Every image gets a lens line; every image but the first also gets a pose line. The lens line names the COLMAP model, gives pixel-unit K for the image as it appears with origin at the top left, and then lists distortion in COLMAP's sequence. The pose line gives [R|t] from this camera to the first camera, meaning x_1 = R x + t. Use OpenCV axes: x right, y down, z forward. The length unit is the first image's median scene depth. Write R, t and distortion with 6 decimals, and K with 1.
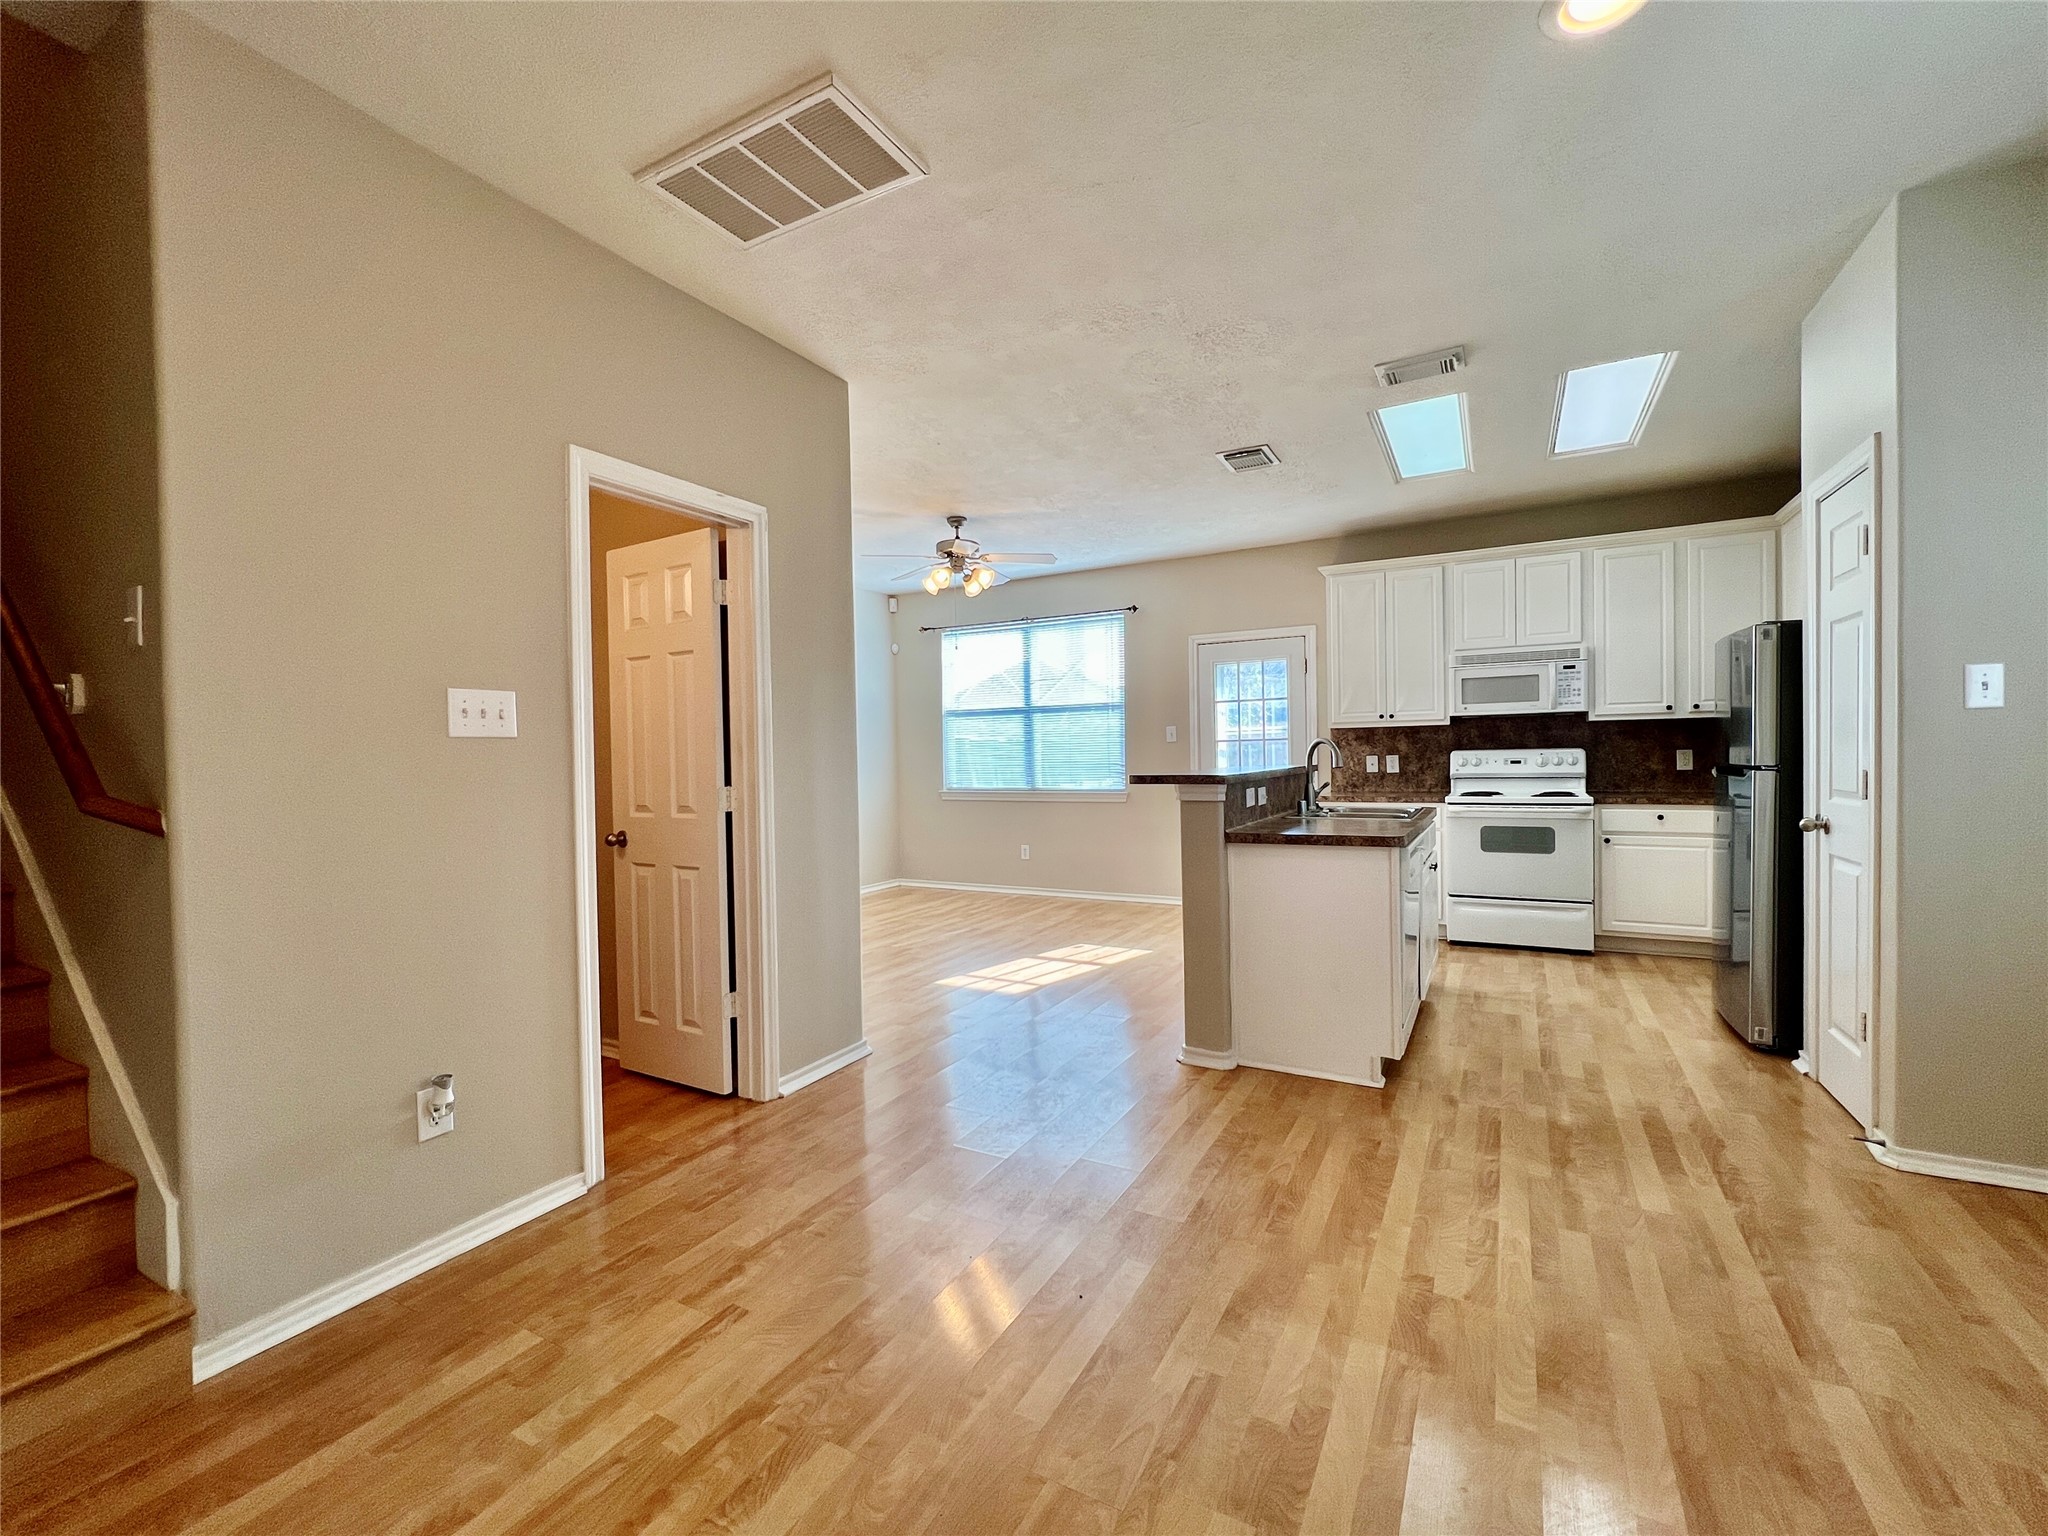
lens RADIAL K [[865.0, 0, 1024.1], [0, 865.0, 771.0], [0, 0, 1]] dist [-0.000424, -0.000154]
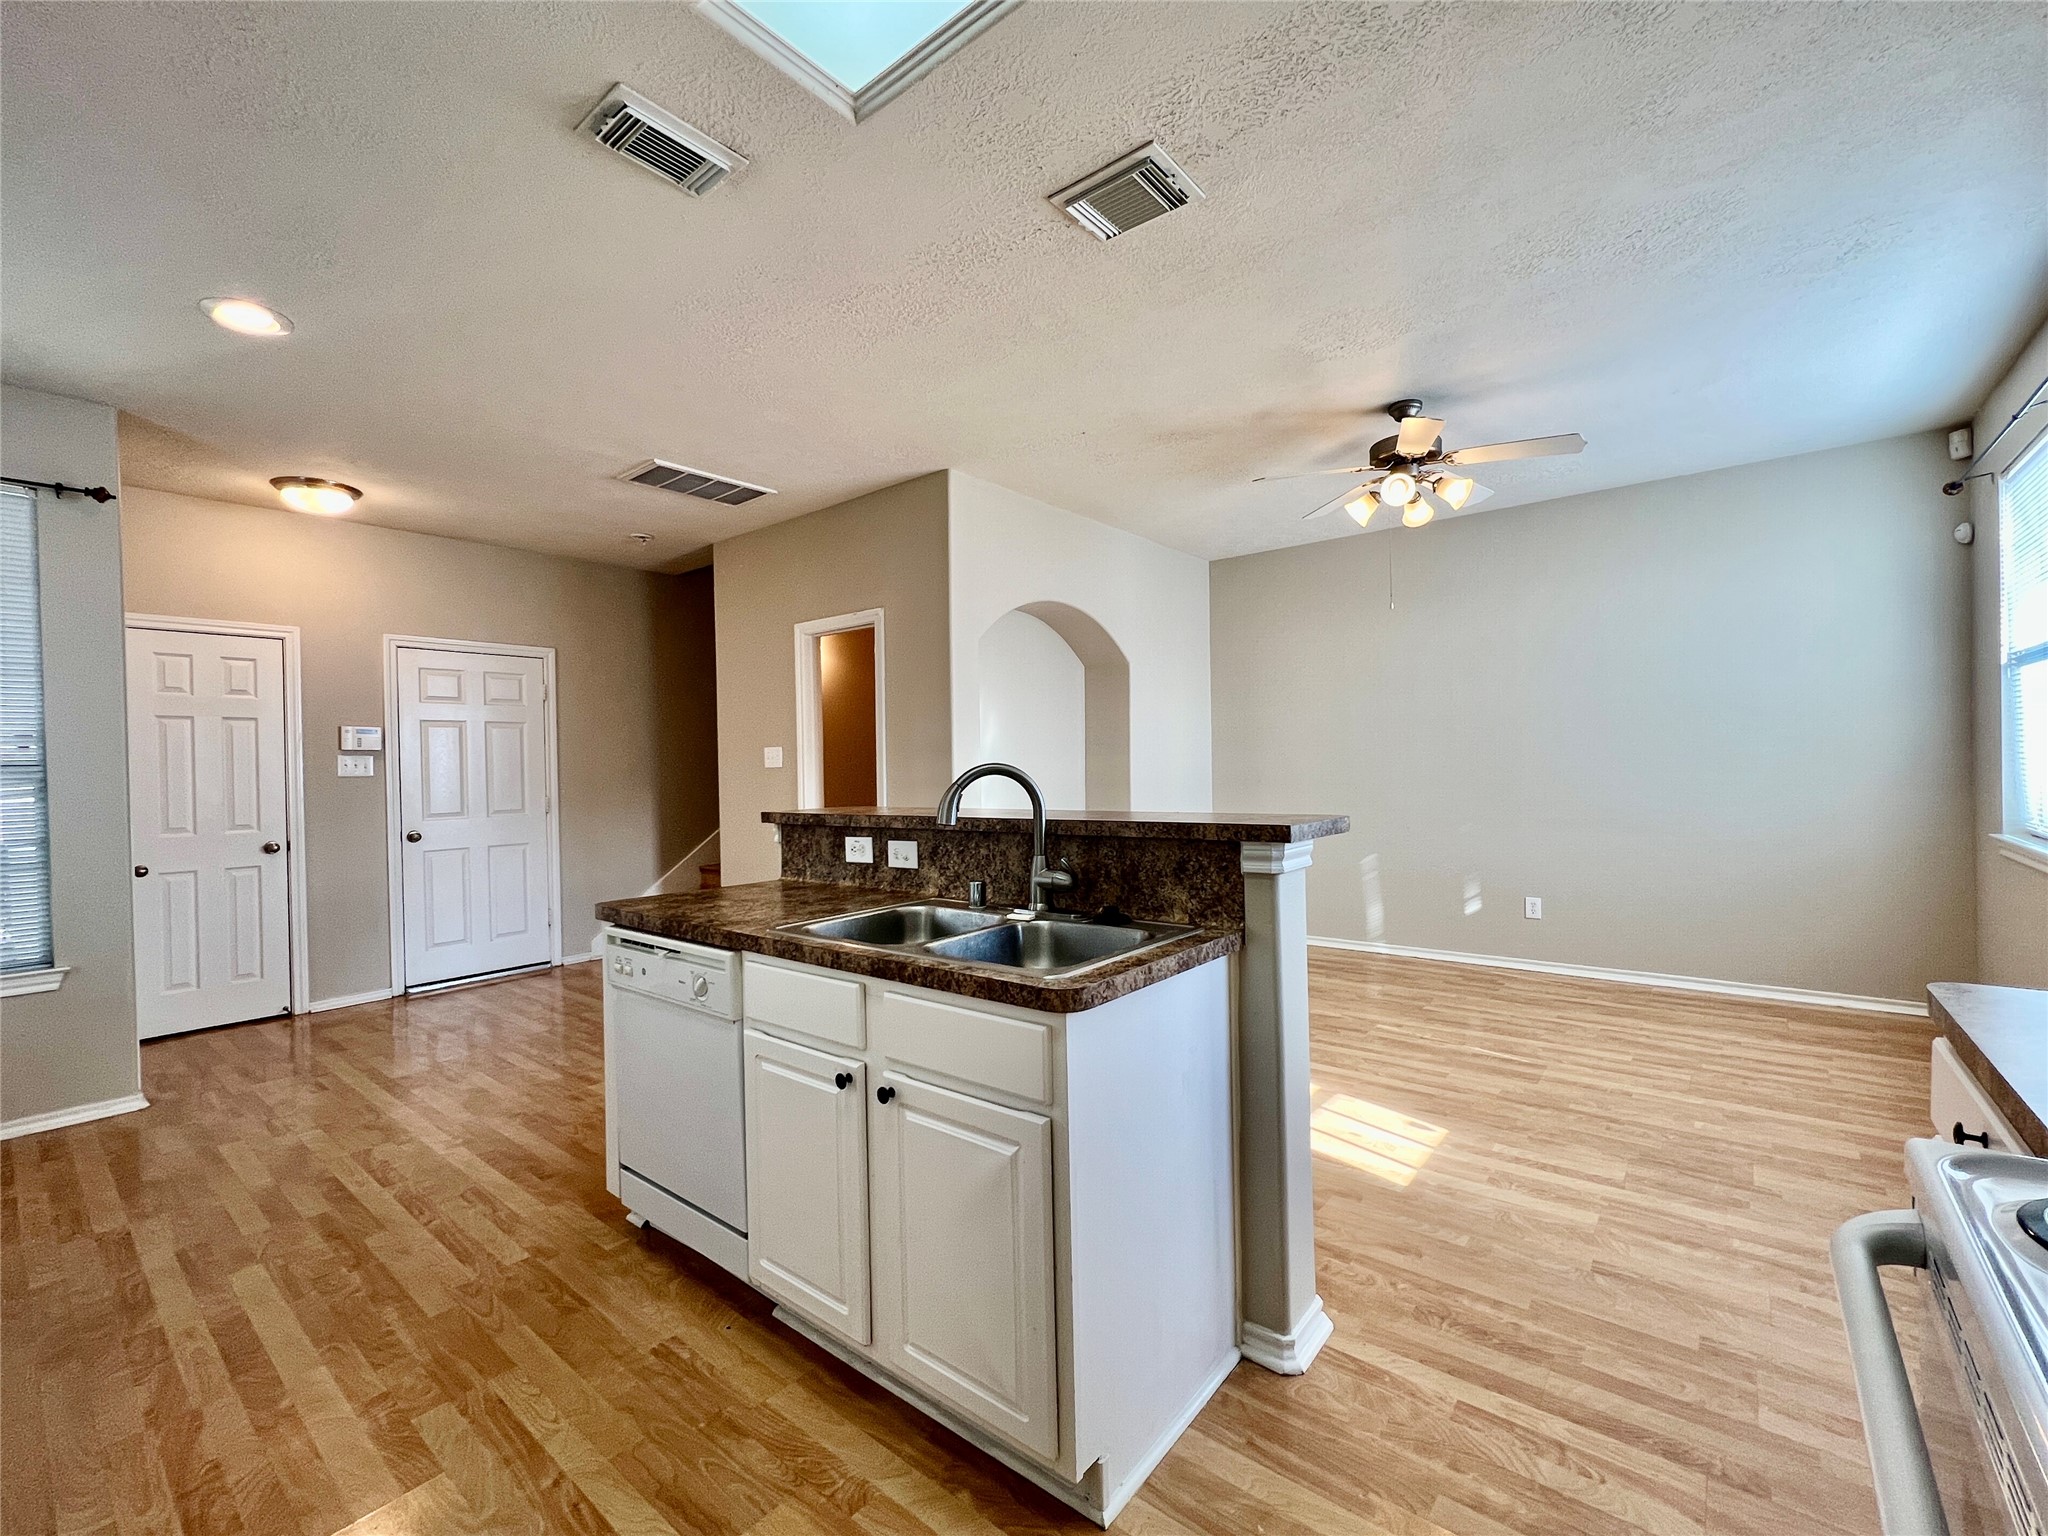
lens RADIAL K [[865.0, 0, 1026.3], [0, 865.0, 768.4], [0, 0, 1]] dist [-0.000424, -0.000154]
pose [[-0.172865, 0.023497, -0.984665, 0.982740], [0.006246, 0.999721, 0.022760, -0.055115], [0.984926, -0.002216, -0.172964, 1.311973]]
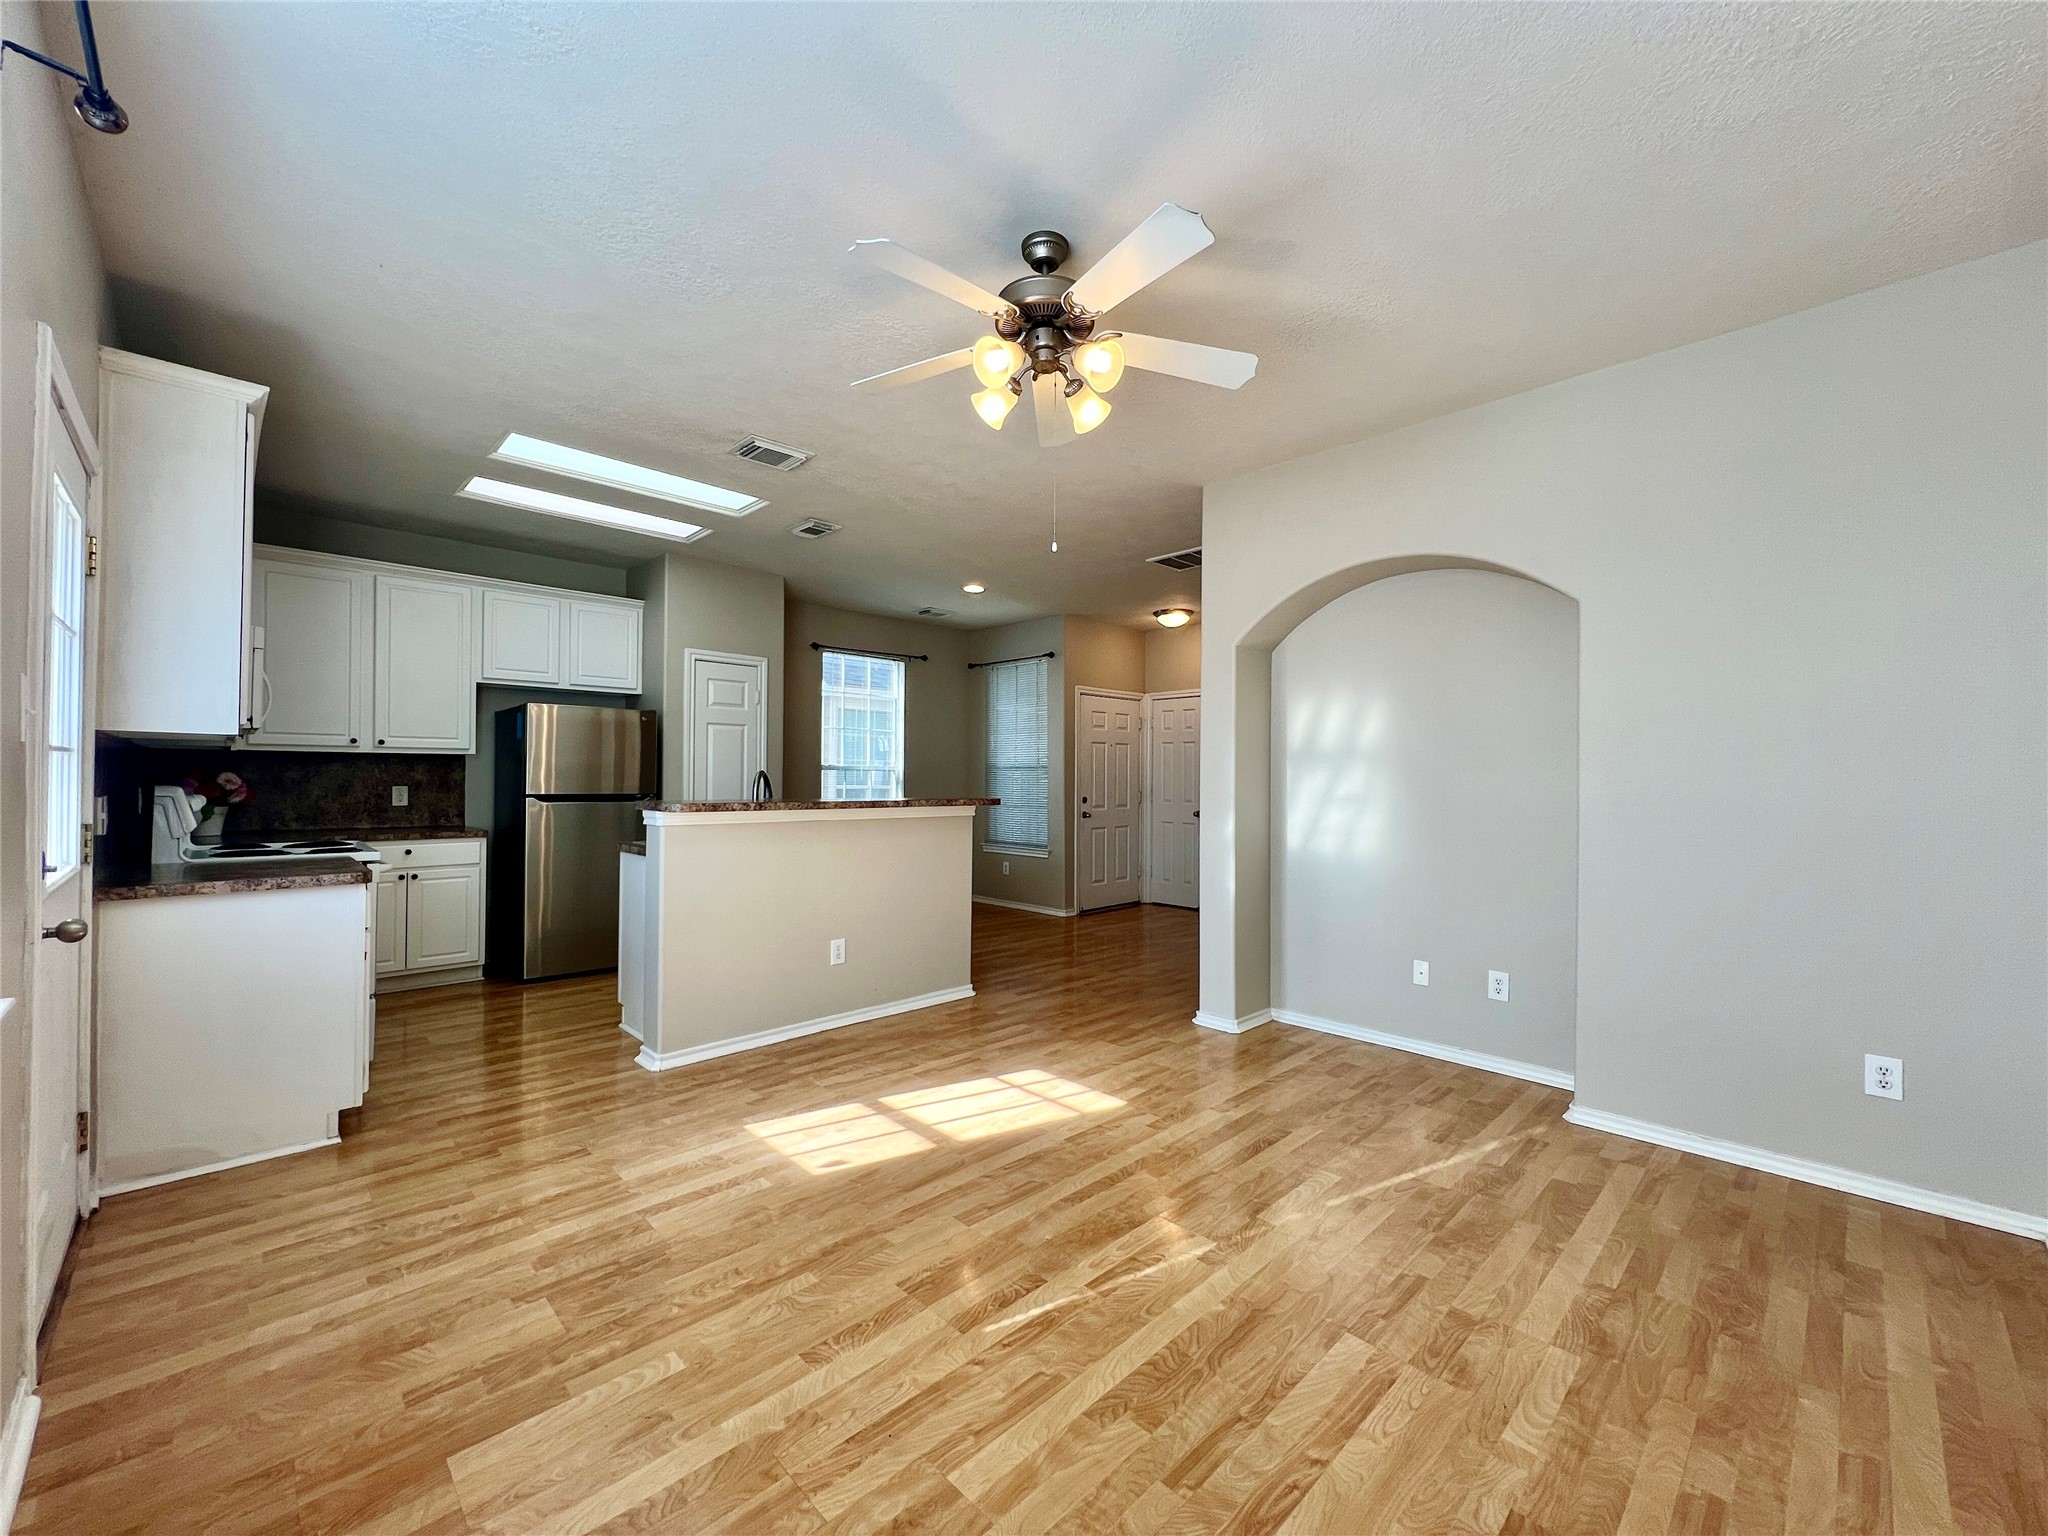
lens RADIAL K [[819.9, 0, 1028.3], [0, 819.9, 766.5], [0, 0, 1]] dist [-0.001313, 0.000753]
pose [[-0.960266, 0.015639, 0.278648, -0.287753], [0.016087, 0.999870, -0.000681, -0.044633], [-0.278623, 0.003829, -0.960393, 2.217944]]
